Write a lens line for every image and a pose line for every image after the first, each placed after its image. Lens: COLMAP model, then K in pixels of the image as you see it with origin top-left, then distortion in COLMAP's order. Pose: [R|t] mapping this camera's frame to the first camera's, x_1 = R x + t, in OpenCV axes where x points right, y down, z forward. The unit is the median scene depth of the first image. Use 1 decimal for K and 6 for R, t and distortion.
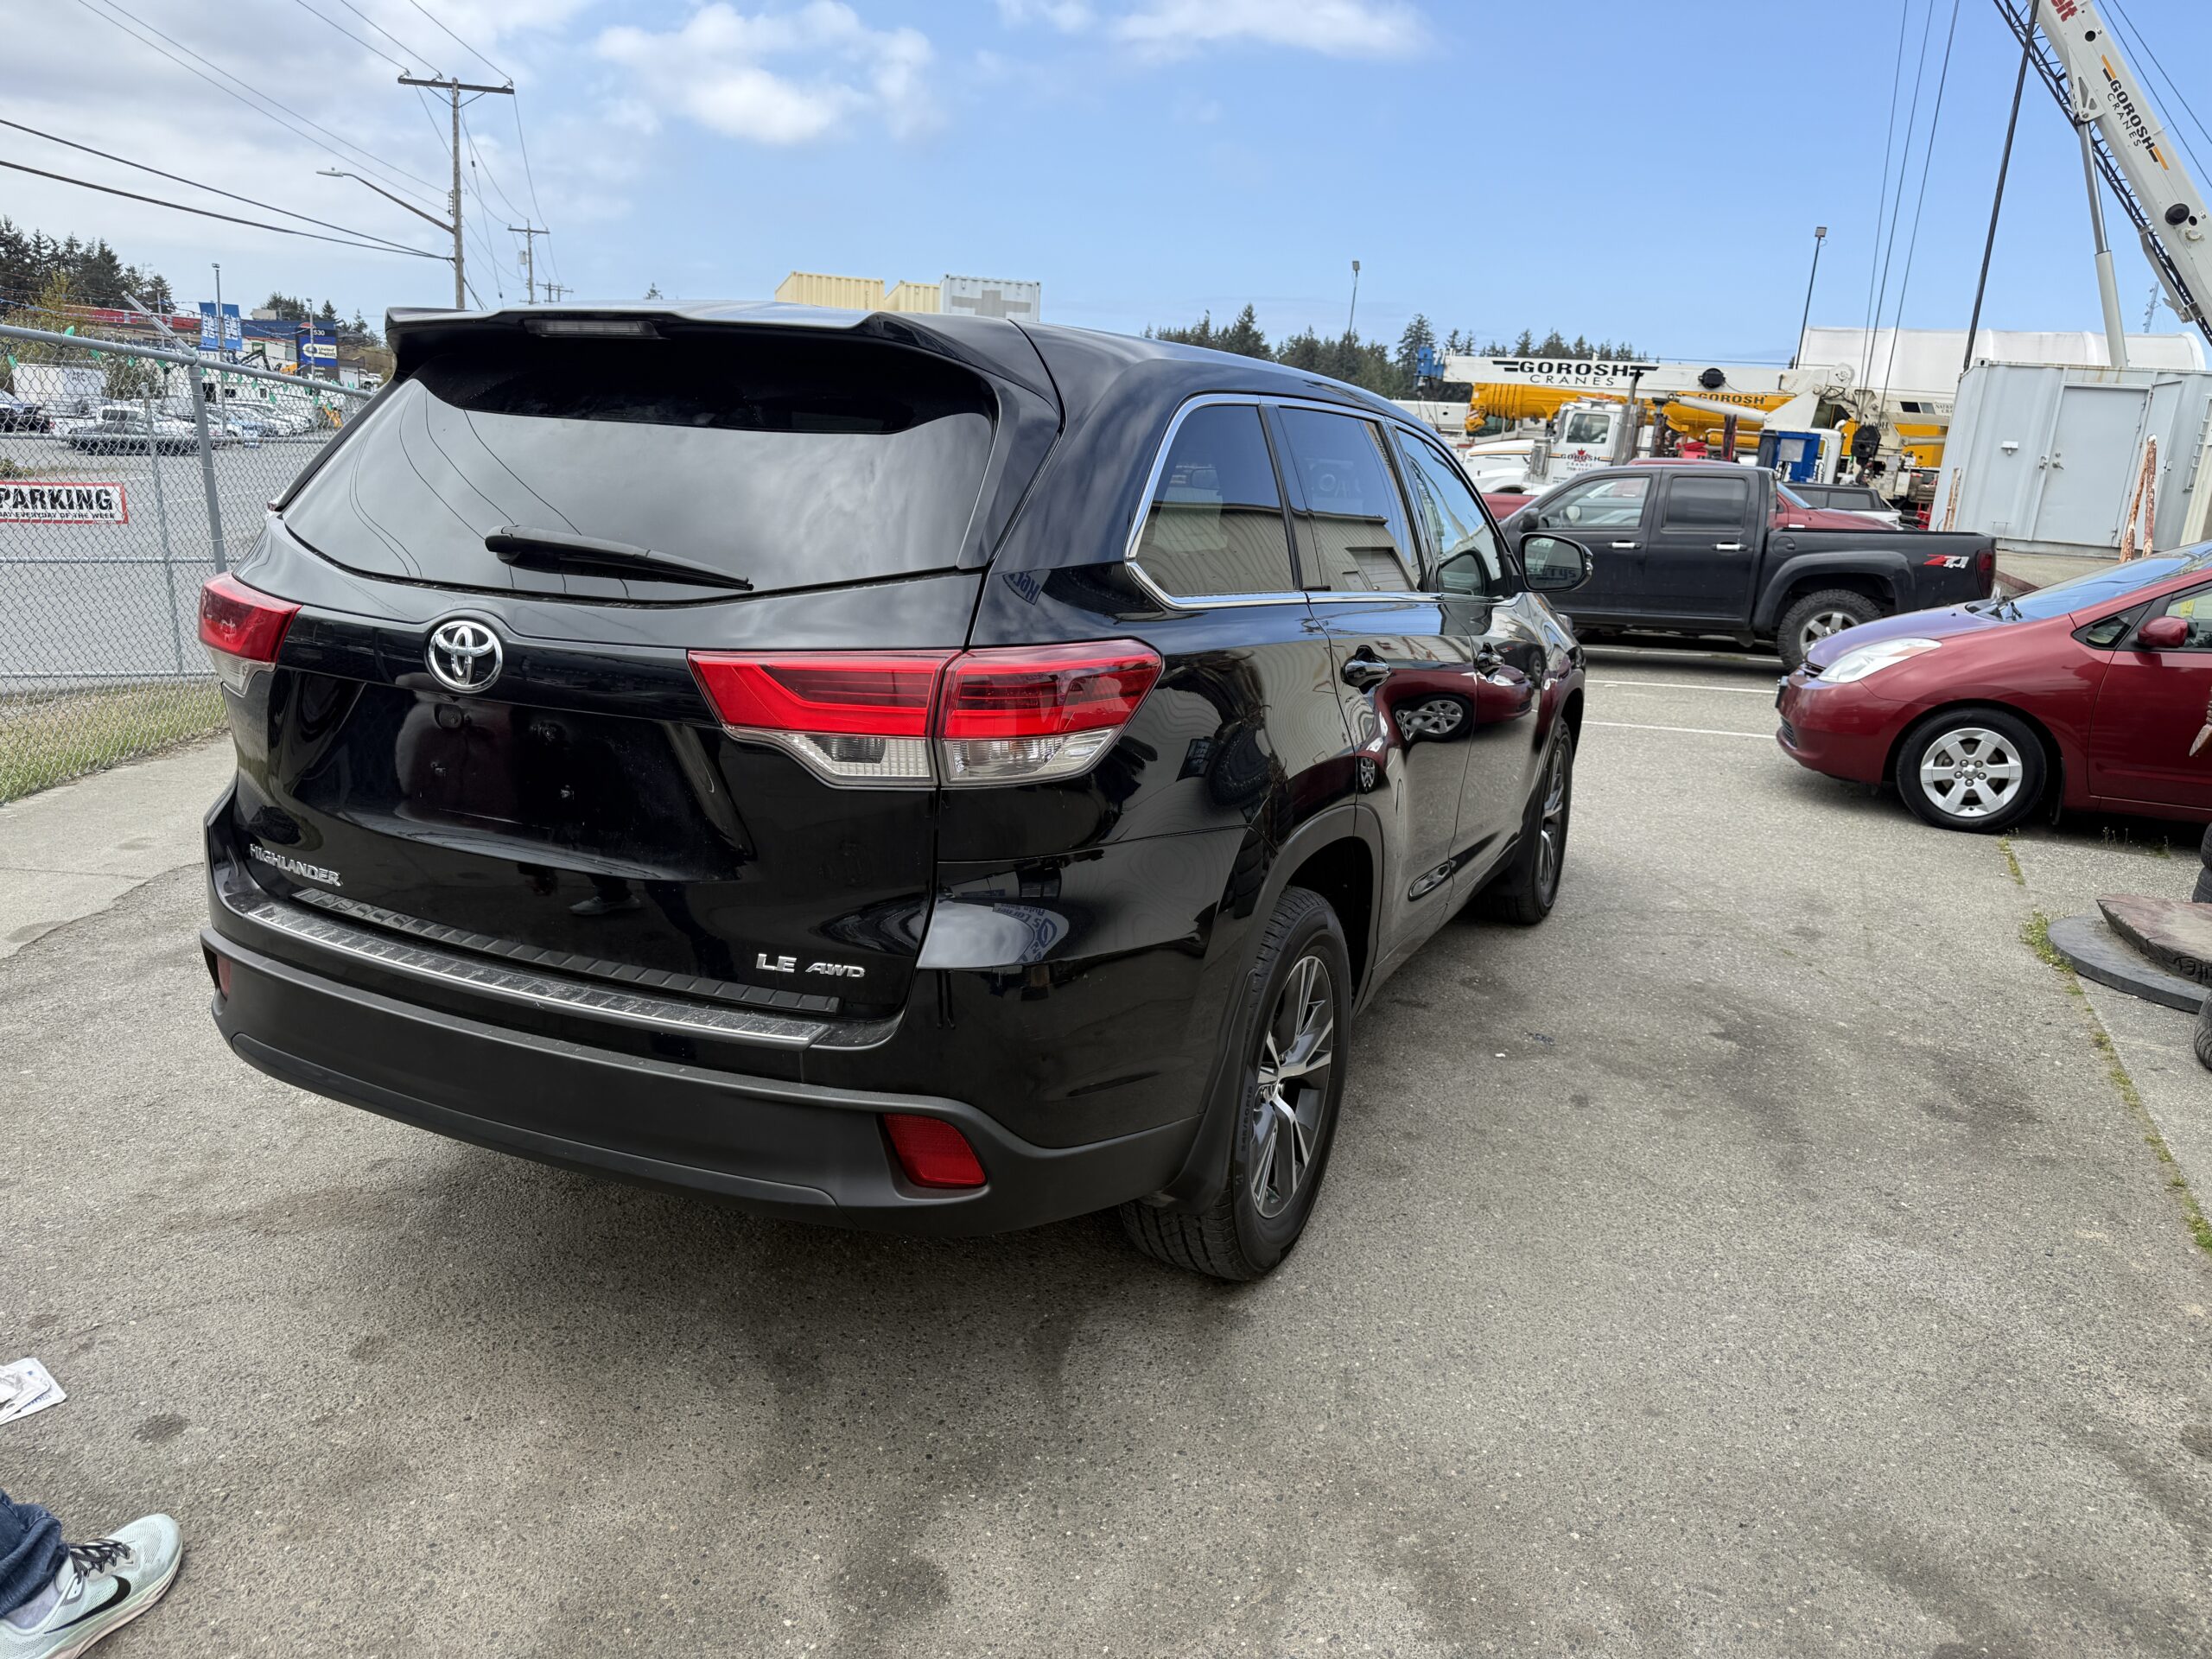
lens RADIAL K [[1567.5, 0, 1107.5], [0, 1567.5, 825.0], [0, 0, 1]] dist [0.018917, -0.025297]
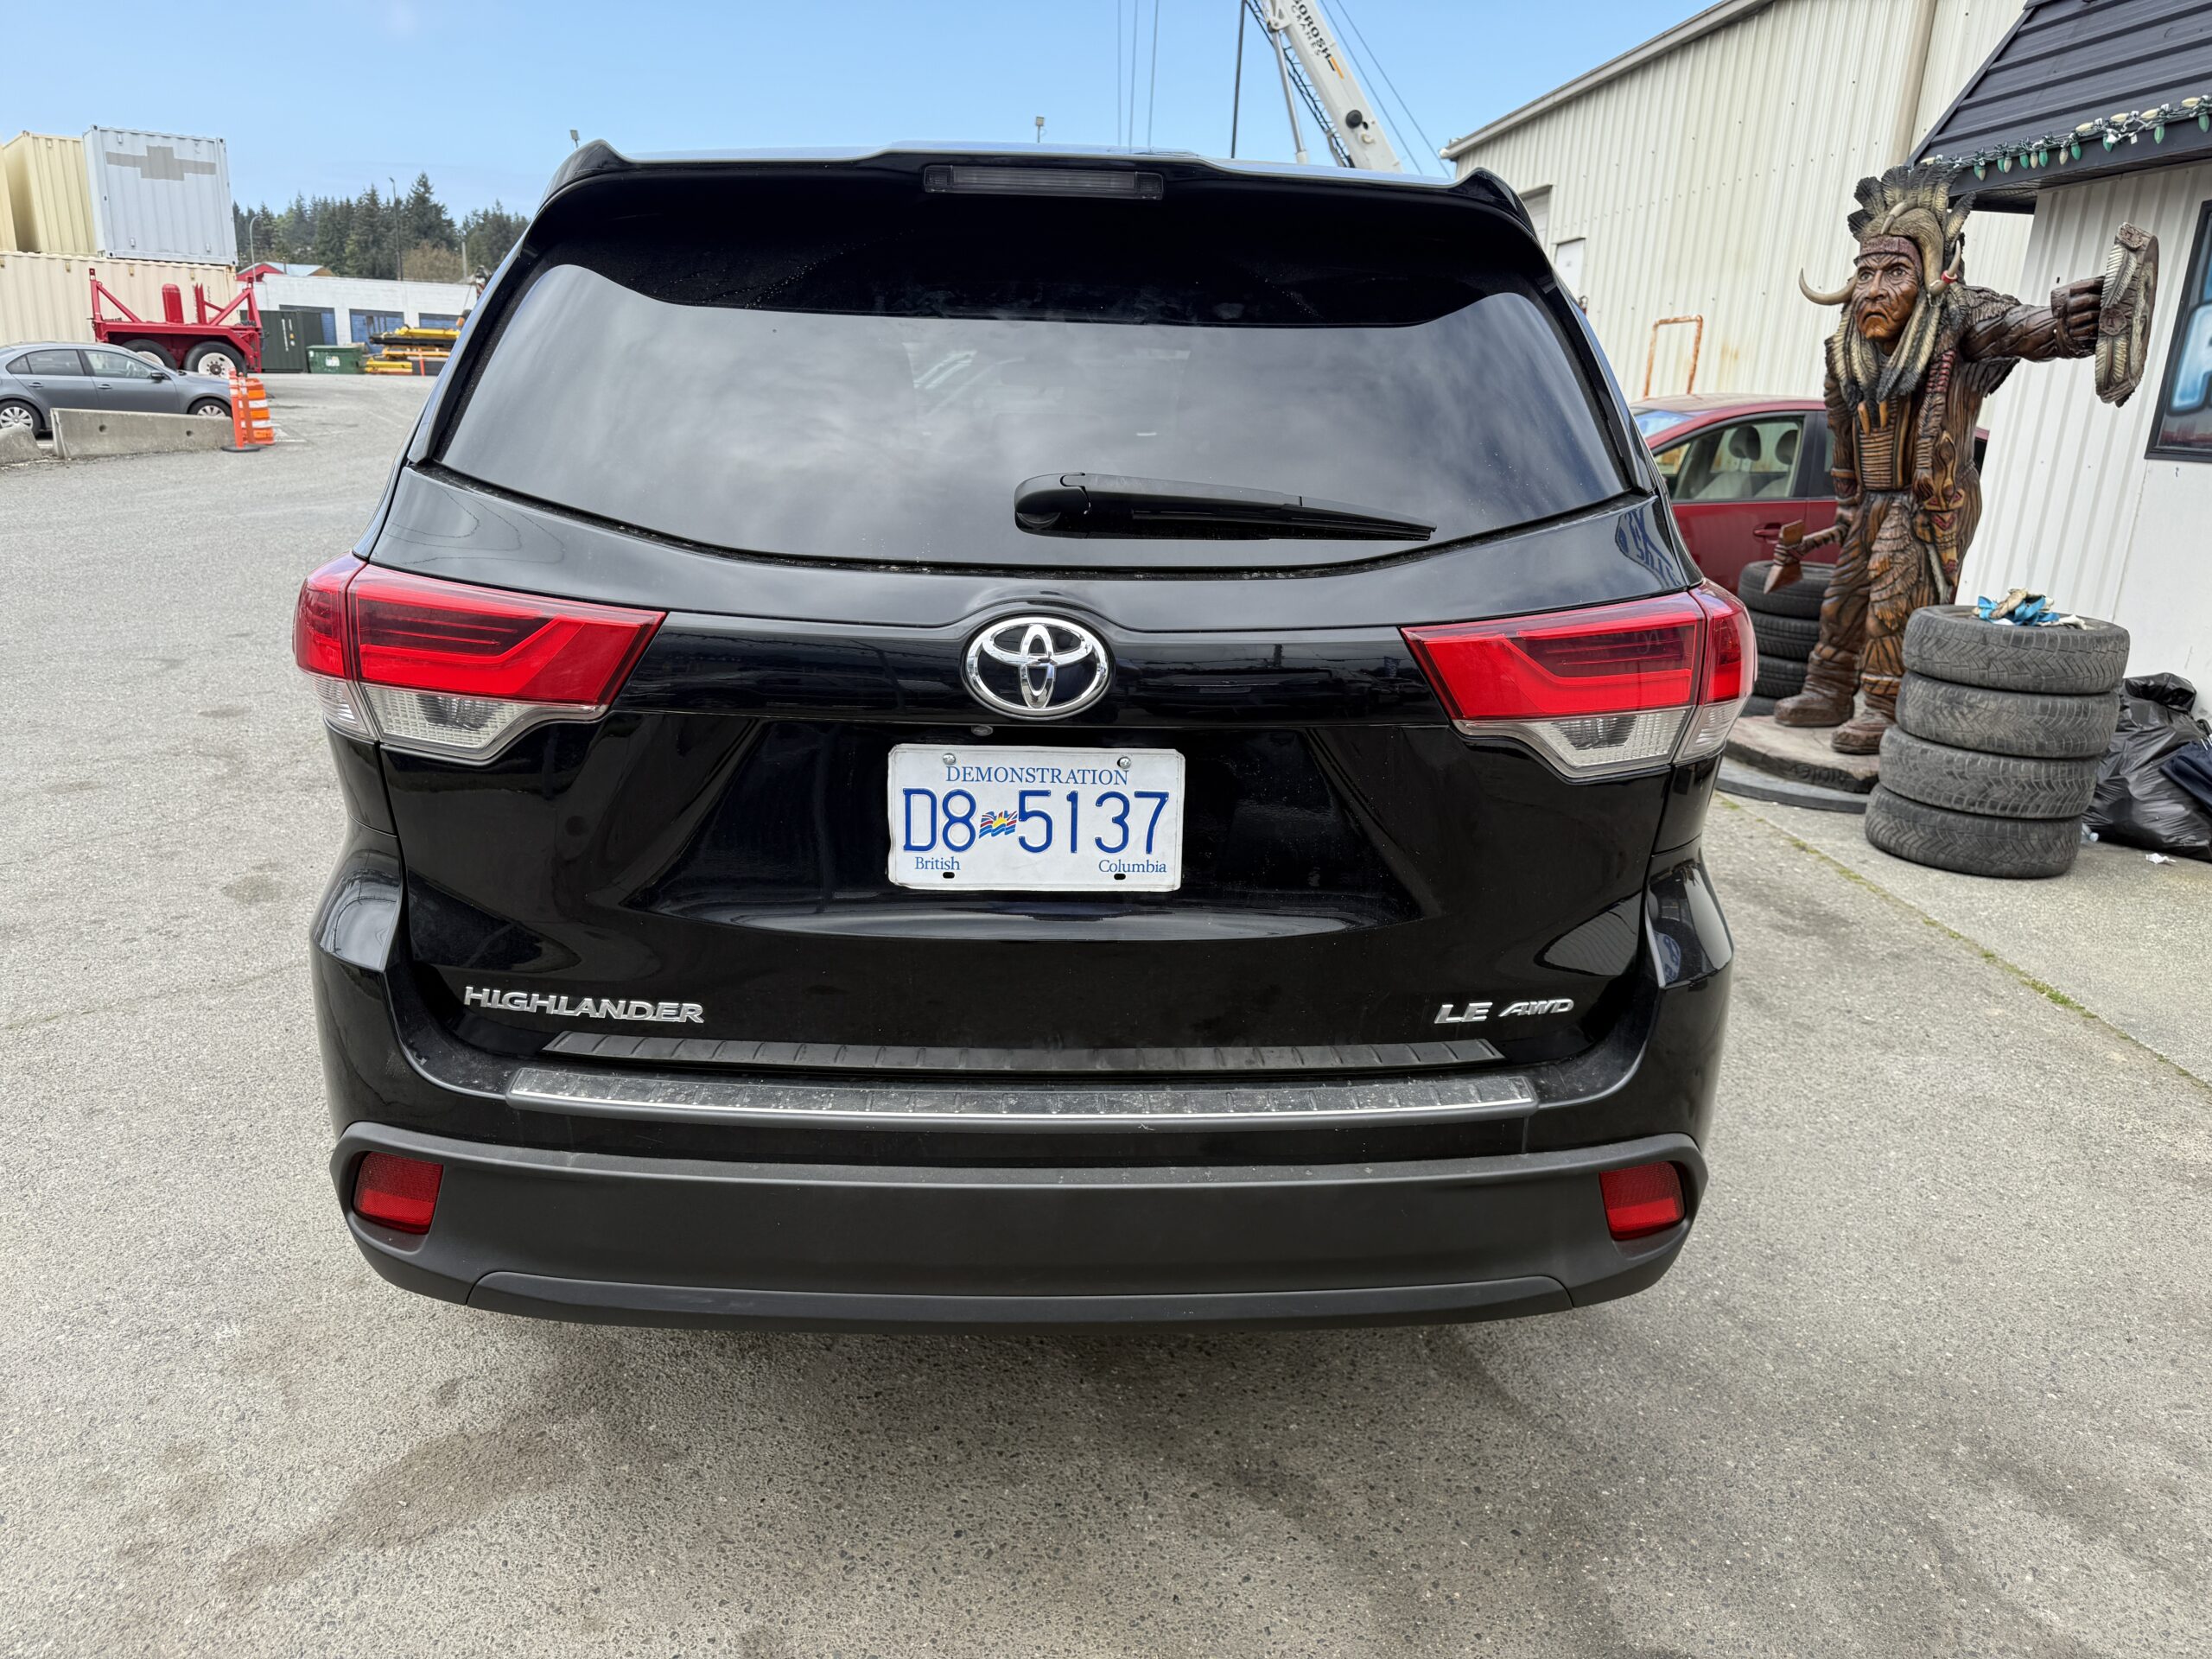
lens RADIAL K [[1567.5, 0, 1107.5], [0, 1567.5, 825.0], [0, 0, 1]] dist [0.018917, -0.025297]
pose [[0.891720, -0.145463, 0.428575, -0.478920], [0.115877, 0.988759, 0.094494, -0.069999], [-0.437503, -0.034600, 0.898551, 0.253440]]
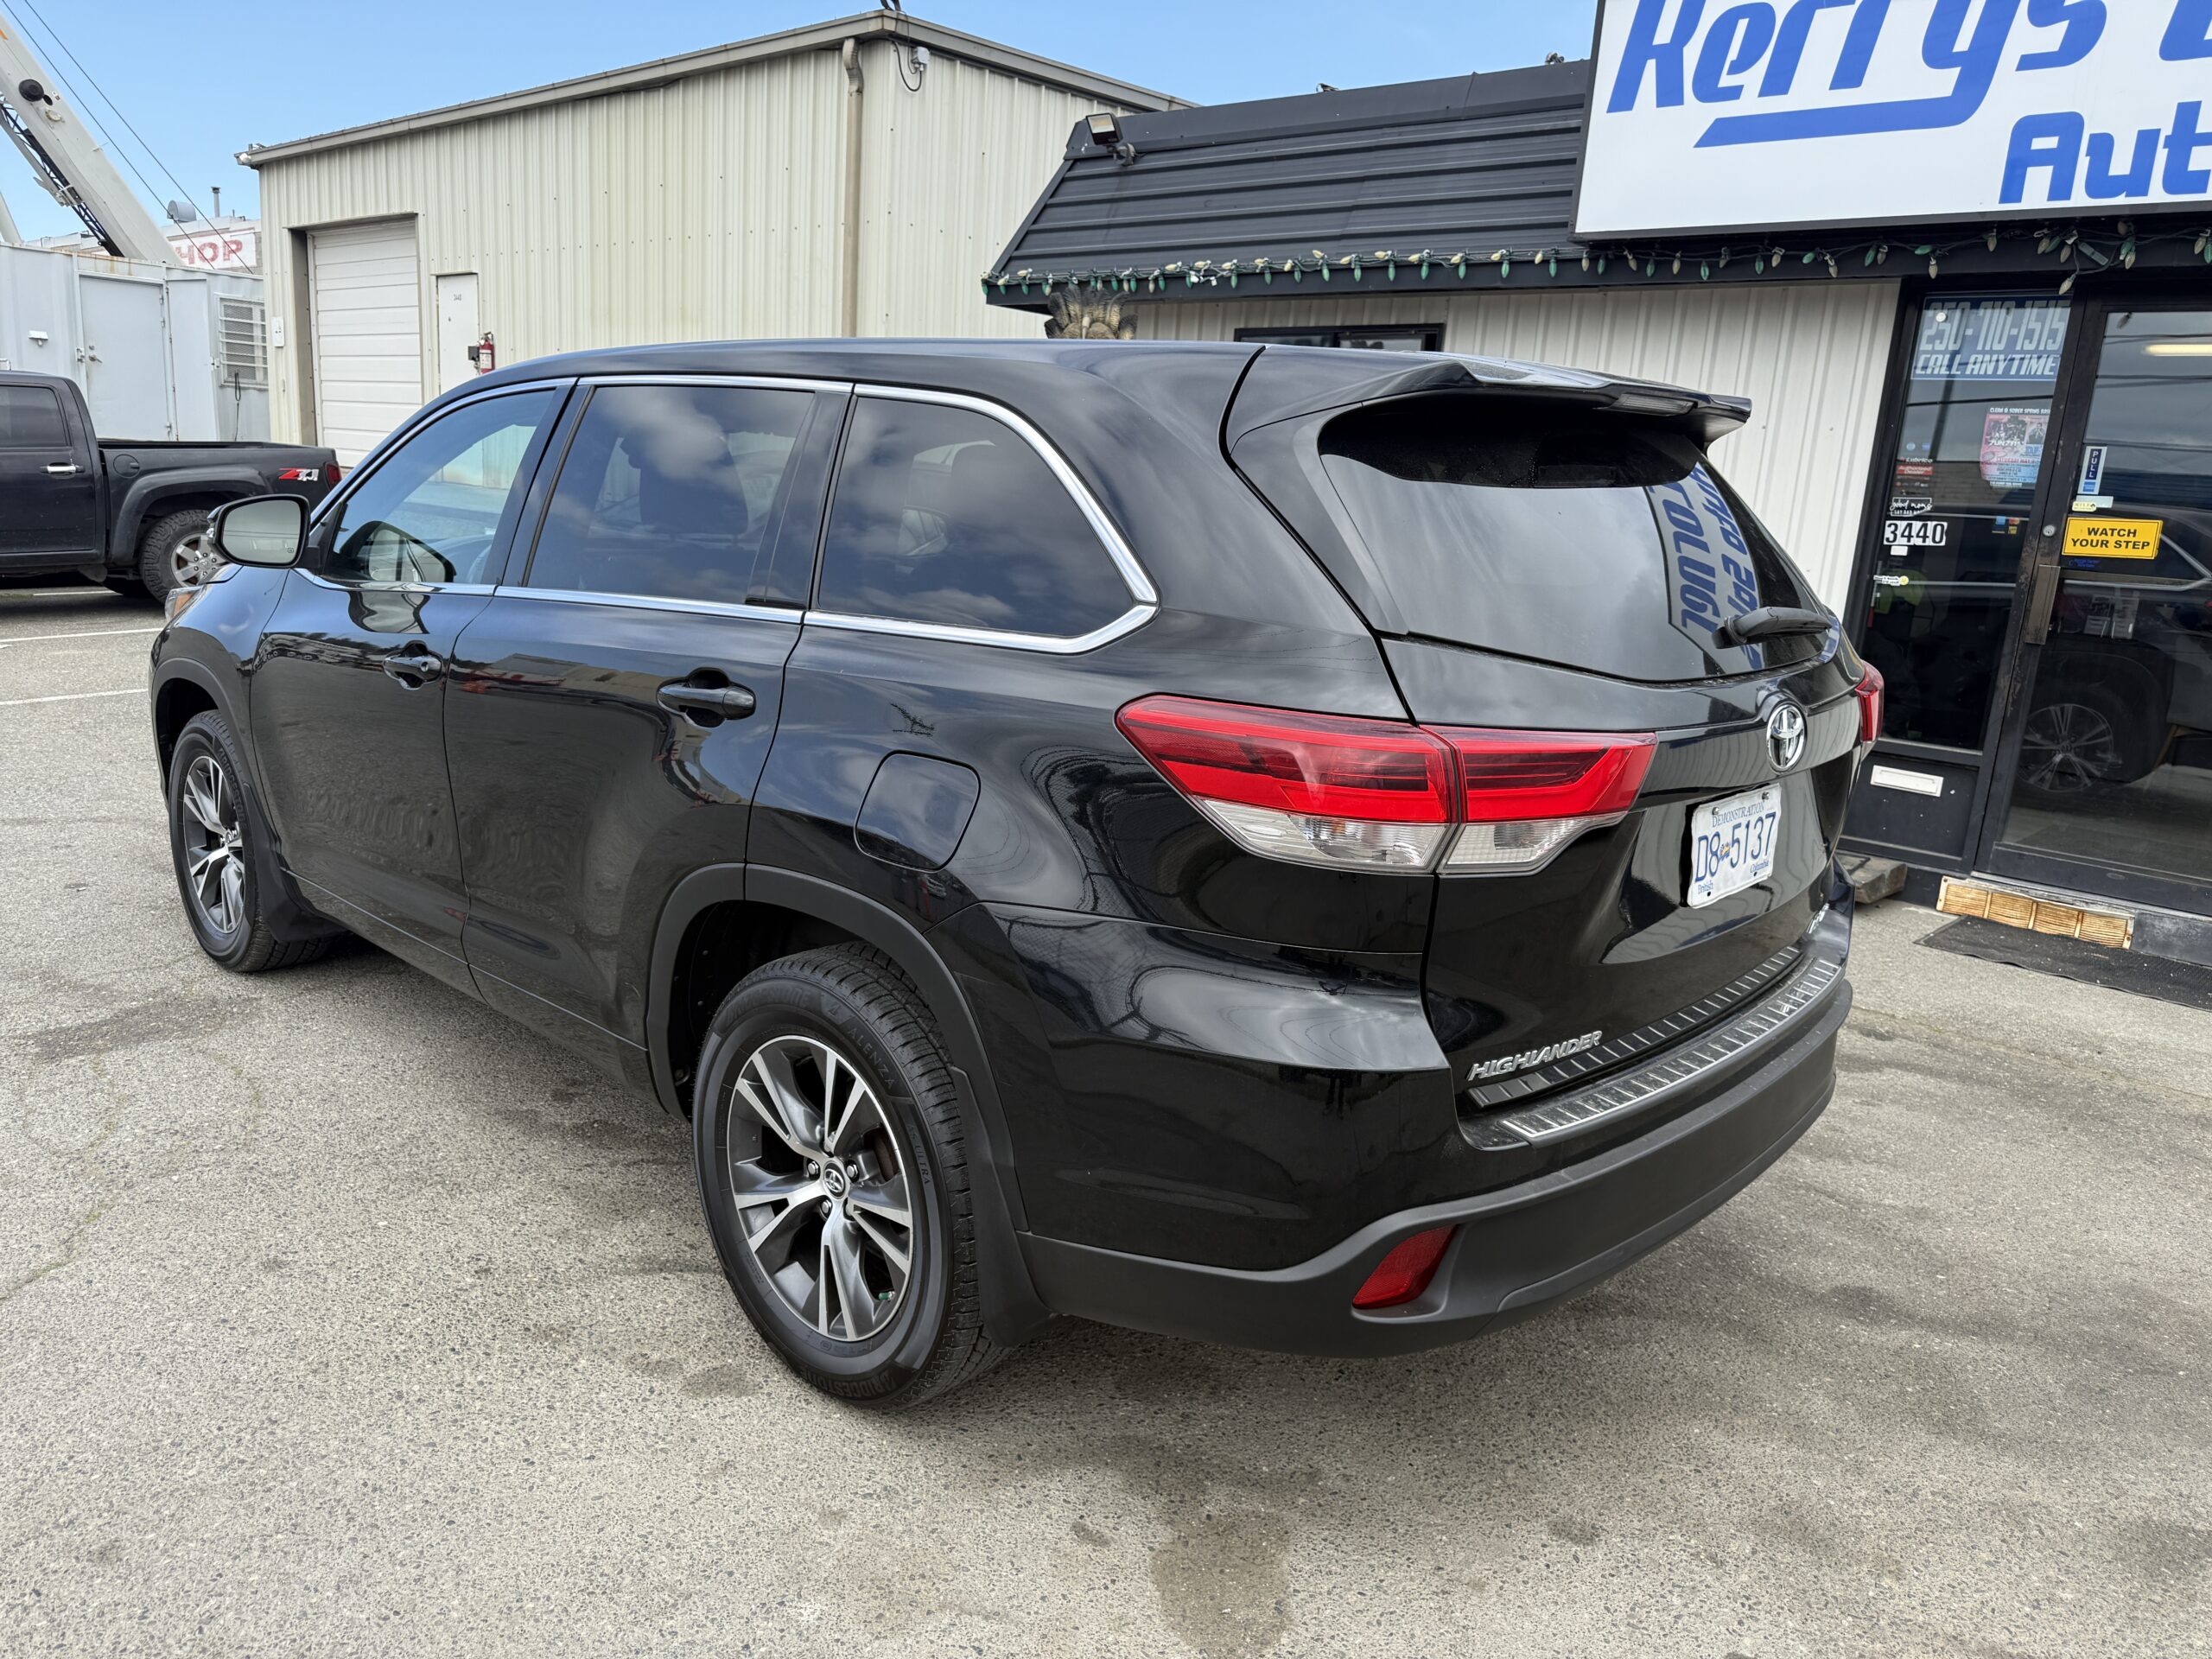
lens RADIAL K [[1573.3, 0, 1106.0], [0, 1573.3, 829.5], [0, 0, 1]] dist [0.017063, -0.023860]
pose [[0.320100, -0.252406, 0.913141, -1.071206], [0.179547, 0.962551, 0.203124, -0.242494], [-0.930214, 0.098932, 0.353432, 0.741213]]
